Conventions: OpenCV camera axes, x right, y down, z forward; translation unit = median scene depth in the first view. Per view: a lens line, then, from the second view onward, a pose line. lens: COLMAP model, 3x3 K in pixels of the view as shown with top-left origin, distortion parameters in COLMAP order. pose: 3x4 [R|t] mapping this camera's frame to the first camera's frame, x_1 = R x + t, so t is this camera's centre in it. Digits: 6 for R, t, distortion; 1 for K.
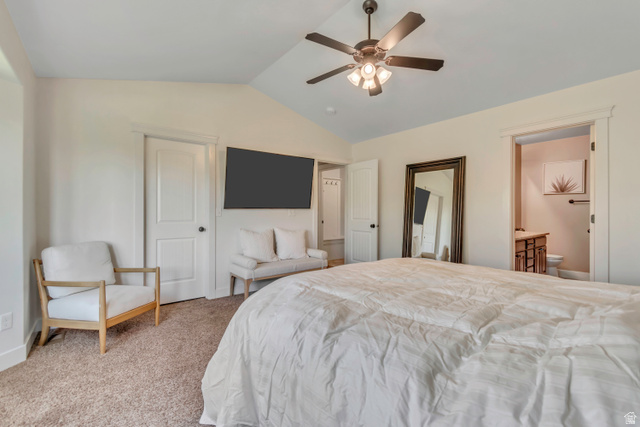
lens RADIAL K [[278.9, 0, 321.1], [0, 278.9, 218.7], [0, 0, 1]] dist [-0.000027, -0.000222]
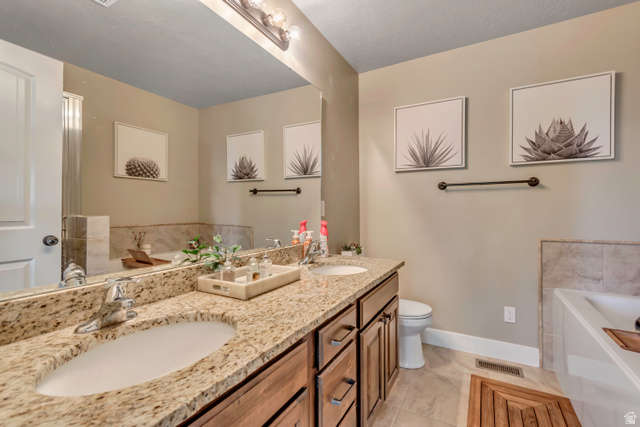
lens RADIAL K [[284.7, 0, 319.5], [0, 284.7, 212.8], [0, 0, 1]] dist [0.000631, -0.000792]
pose [[0.926490, 0.001923, 0.376315, 0.511544], [0.004588, 0.999855, -0.016405, -0.008524], [-0.376292, 0.016926, 0.926346, 0.619307]]
